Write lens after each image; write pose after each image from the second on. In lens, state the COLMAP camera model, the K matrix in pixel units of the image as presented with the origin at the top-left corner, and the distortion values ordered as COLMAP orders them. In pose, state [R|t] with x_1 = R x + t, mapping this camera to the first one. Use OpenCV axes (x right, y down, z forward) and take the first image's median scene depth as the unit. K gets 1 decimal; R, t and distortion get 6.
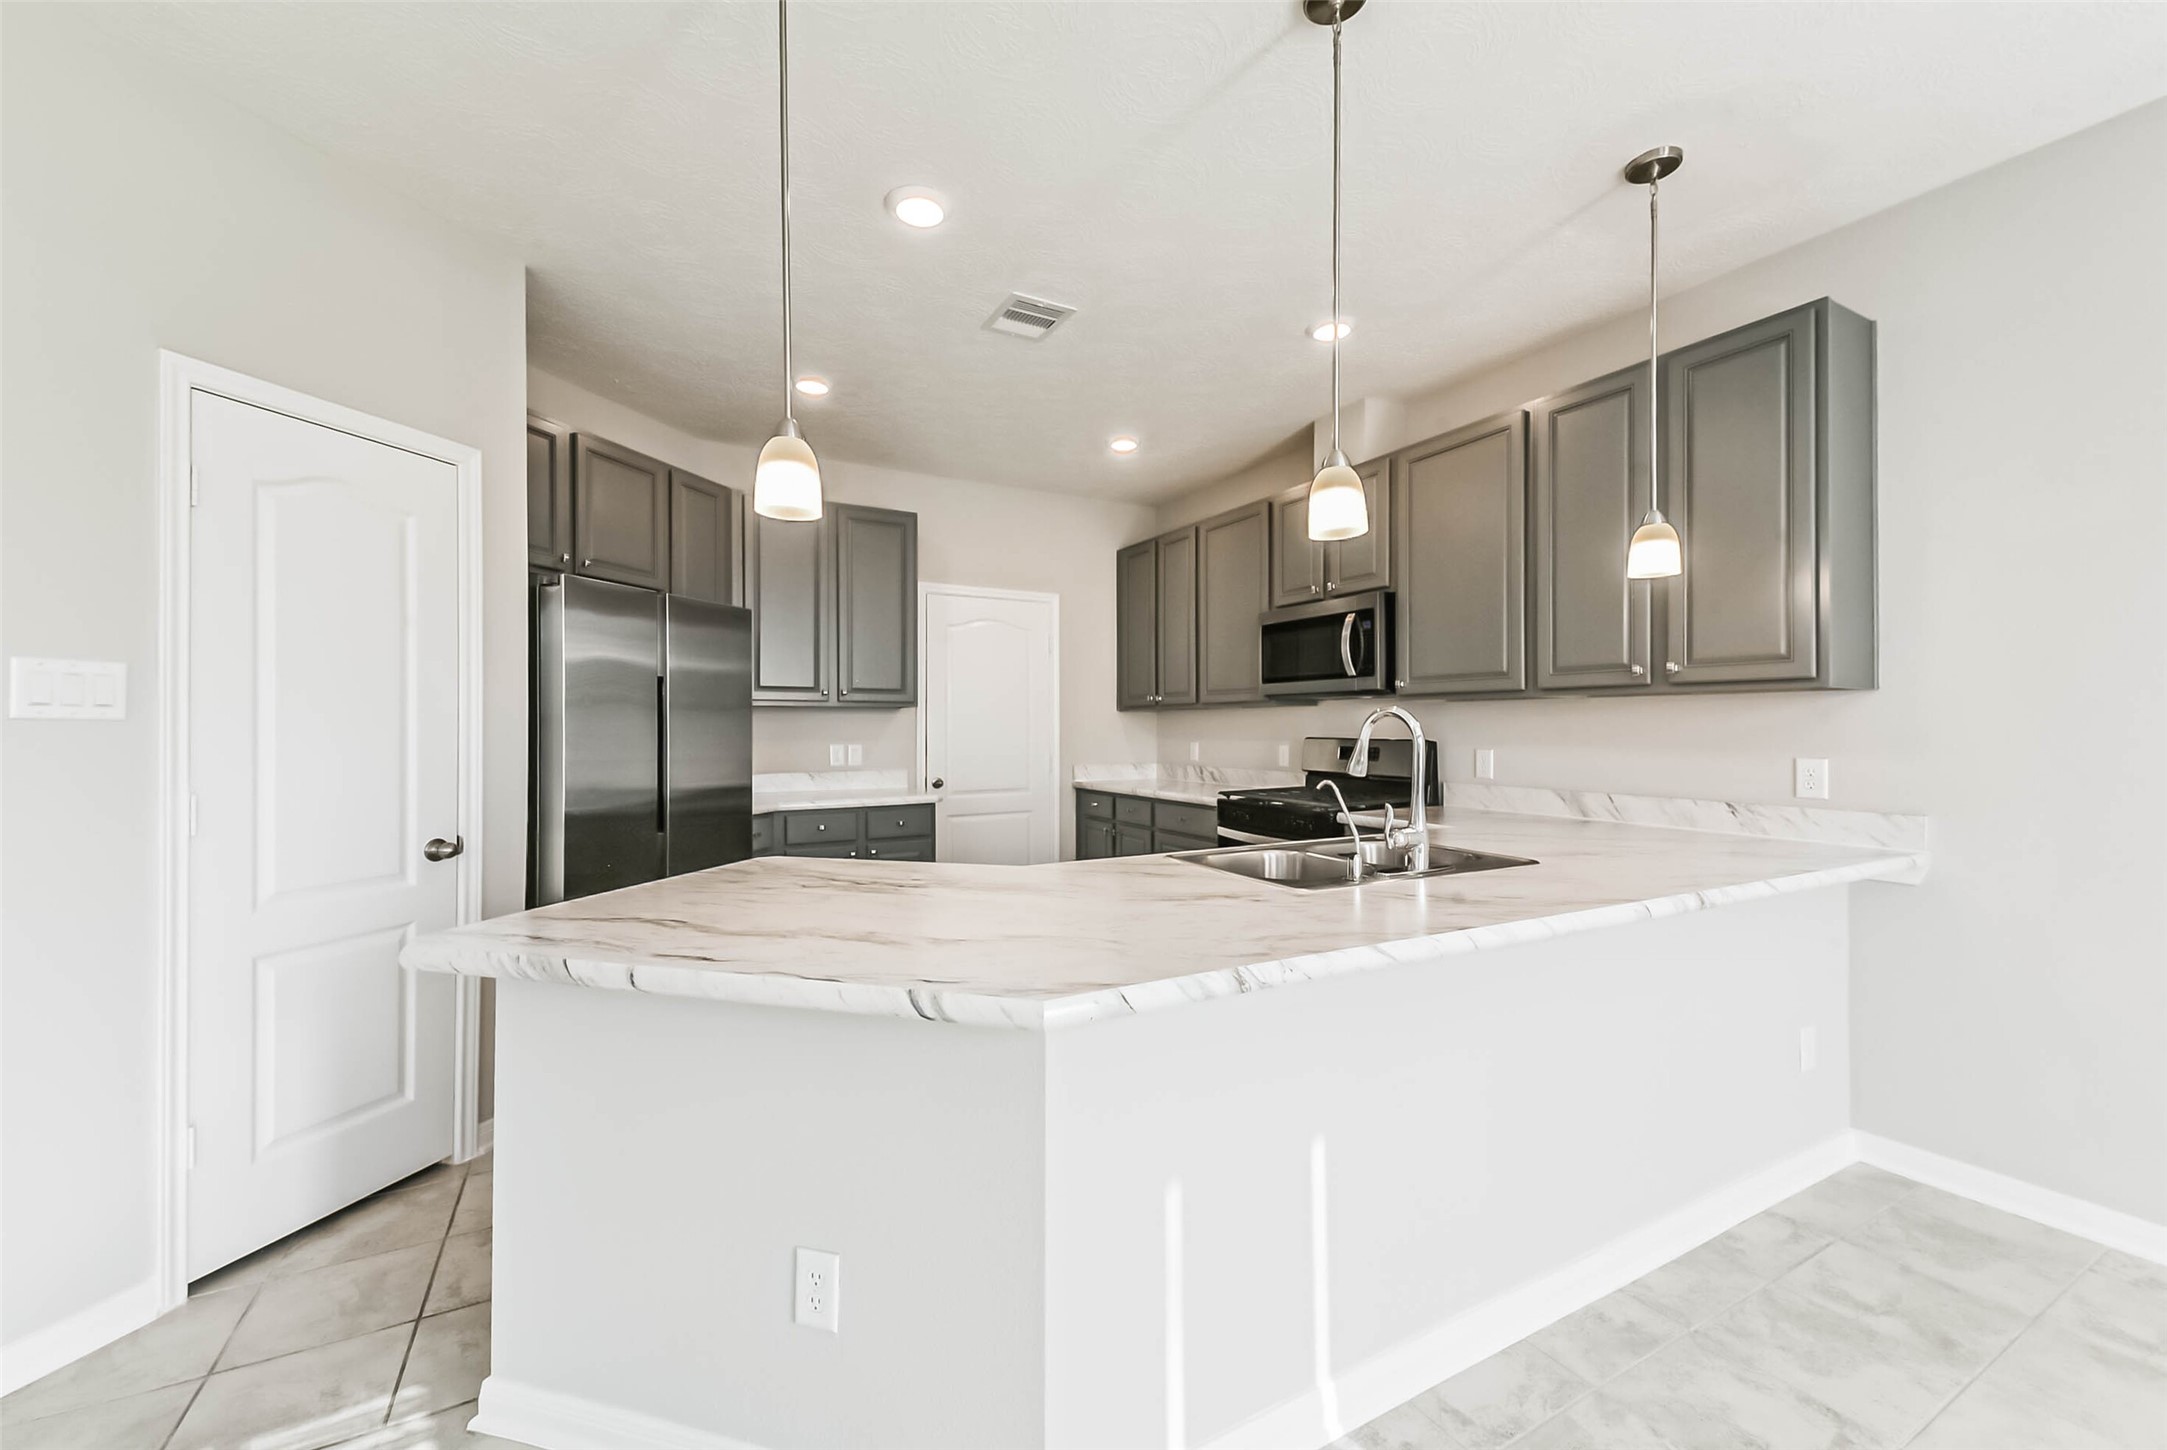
lens RADIAL K [[848.6, 0, 1083.4], [0, 848.6, 723.5], [0, 0, 1]] dist [0.035693, -0.011610]
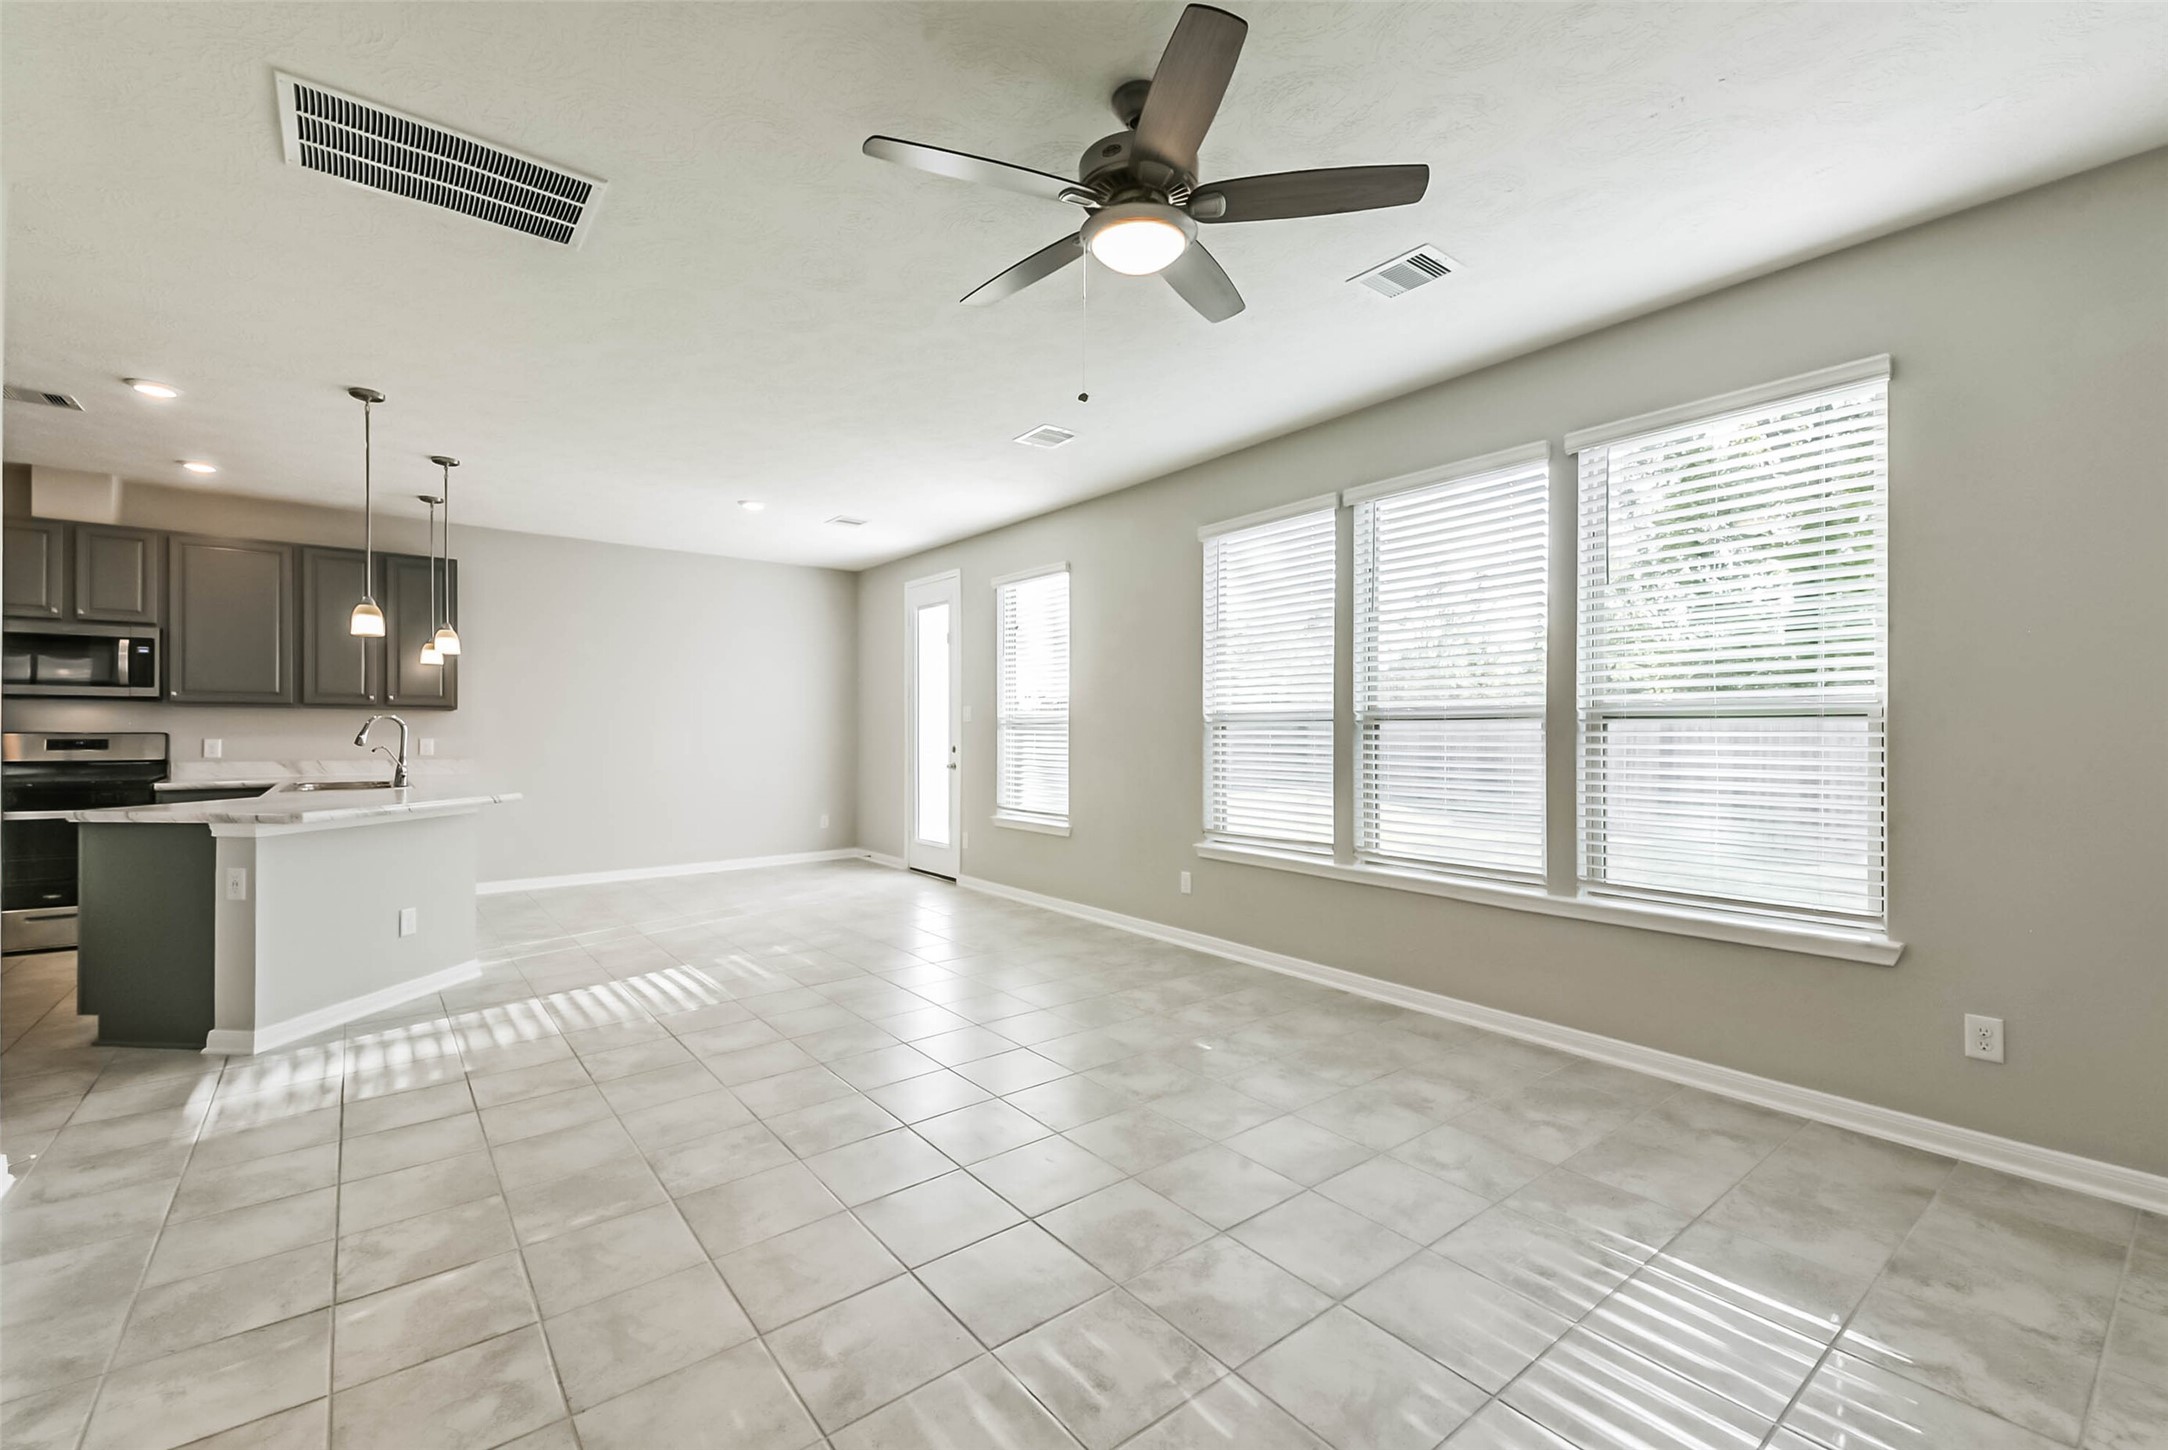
lens RADIAL K [[894.5, 0, 1093.2], [0, 894.5, 732.2], [0, 0, 1]] dist [0.024973, -0.003166]
pose [[-0.183232, -0.000261, 0.983070, -1.433442], [-0.007233, 0.999973, -0.001083, 0.009886], [-0.983043, -0.007309, -0.183229, -0.251649]]
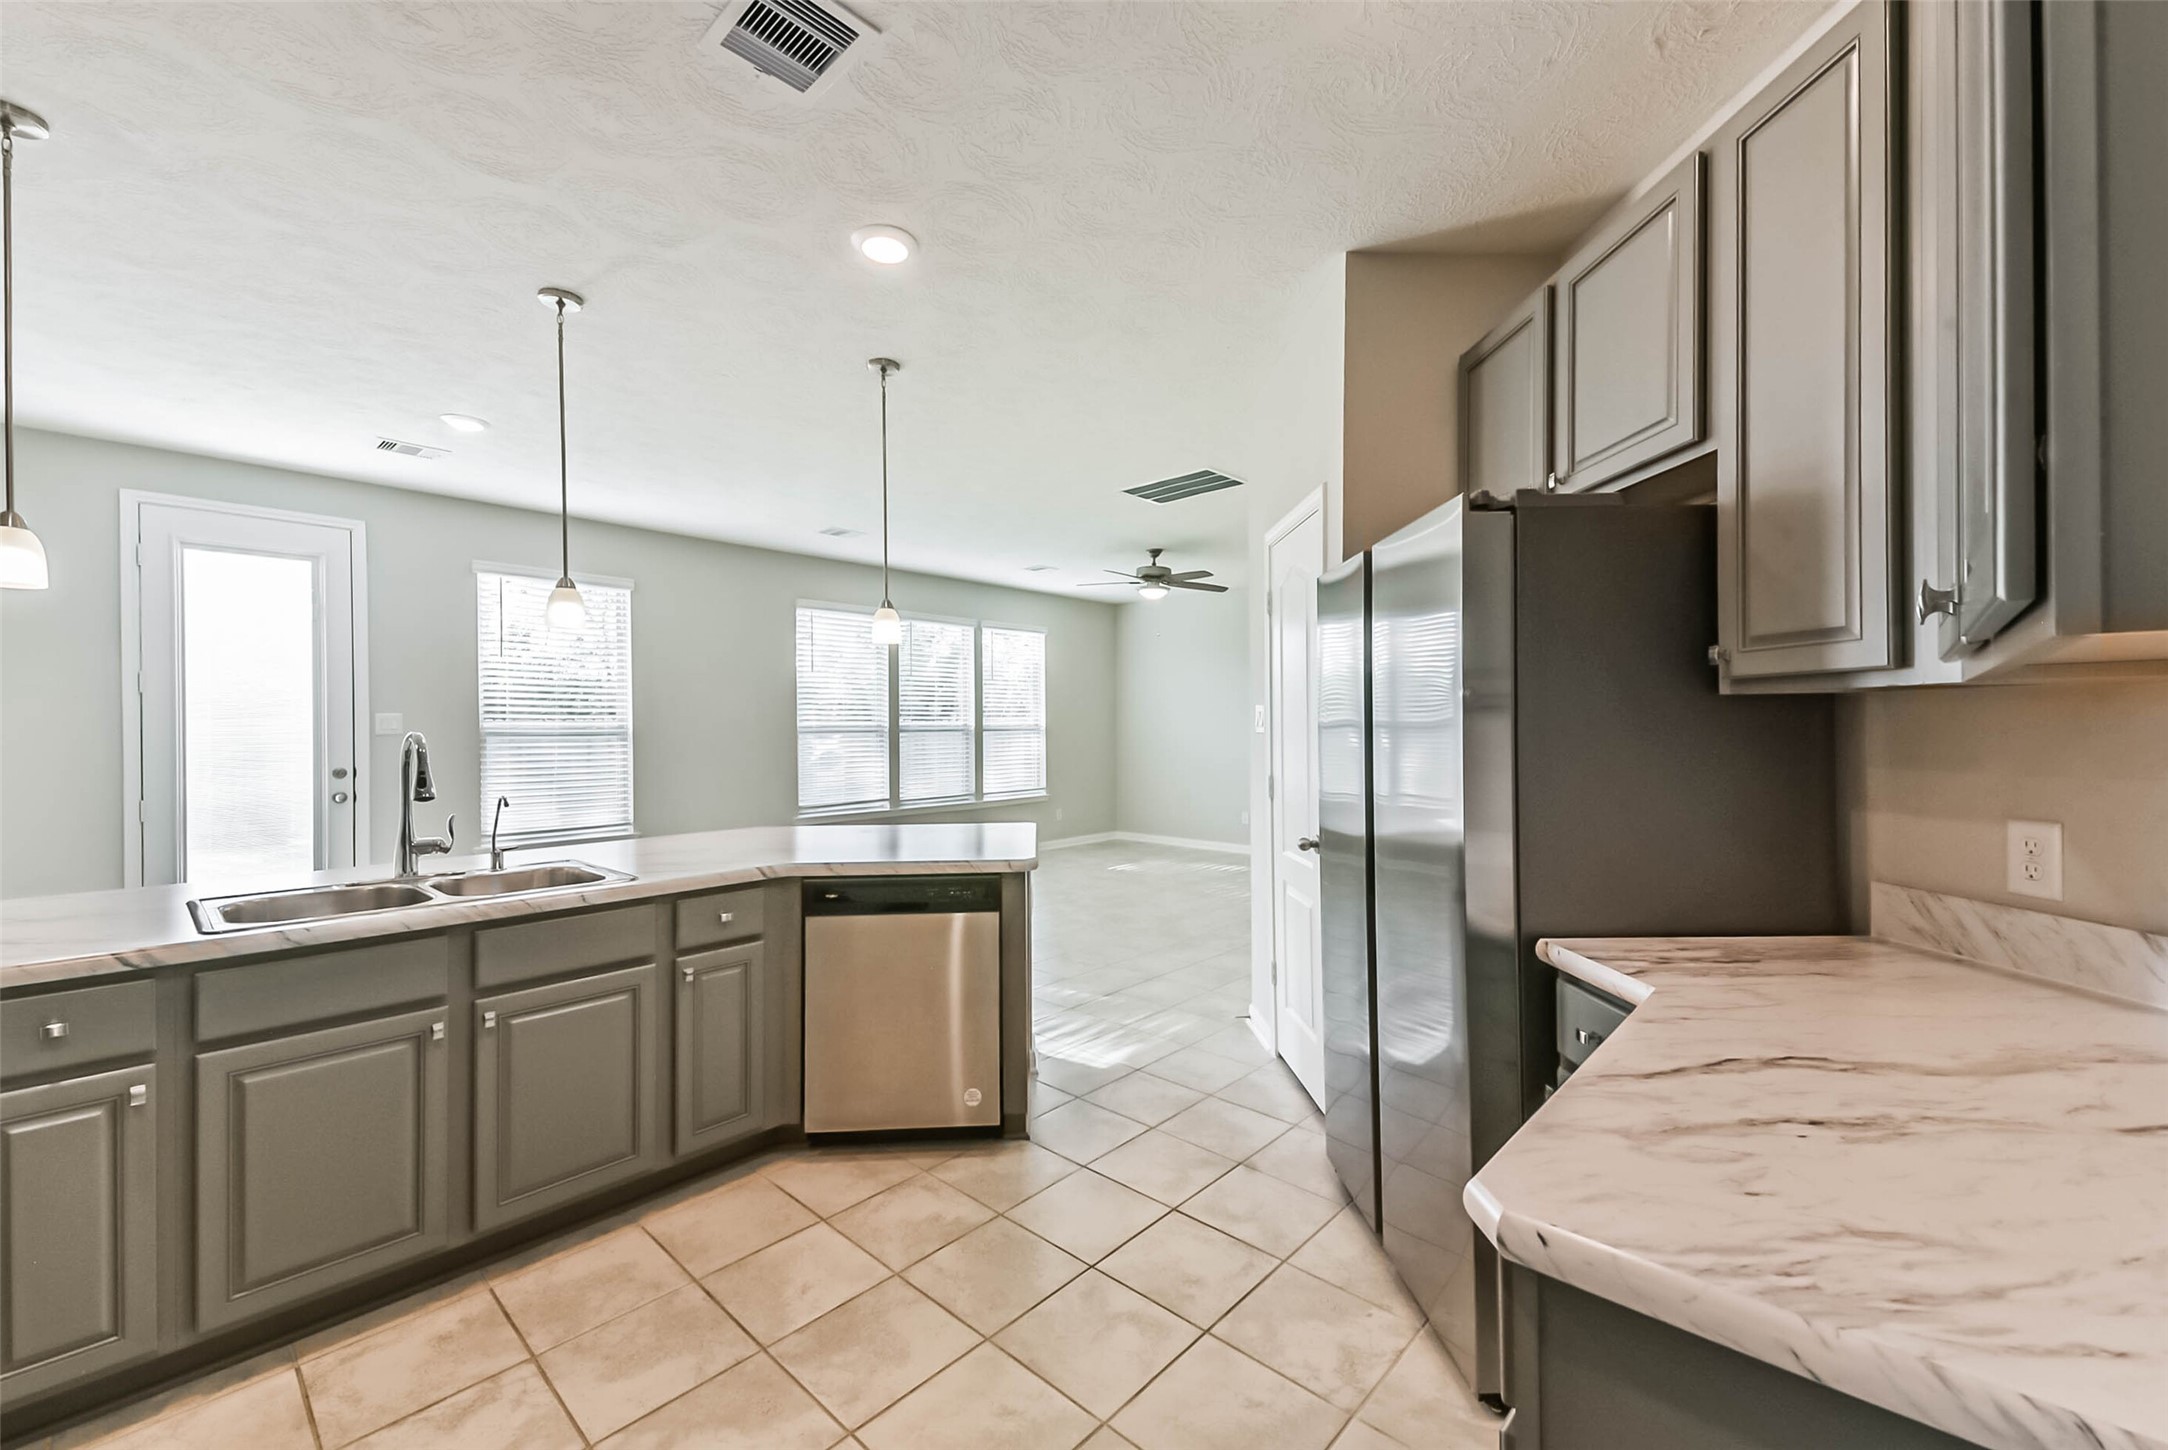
lens RADIAL K [[849.0, 0, 1087.5], [0, 849.0, 732.0], [0, 0, 1]] dist [0.035693, -0.011610]
pose [[-0.938903, 0.009001, -0.344064, -0.065073], [0.008289, 0.999959, 0.003541, -0.011623], [0.344082, 0.000473, -0.938940, 1.339166]]
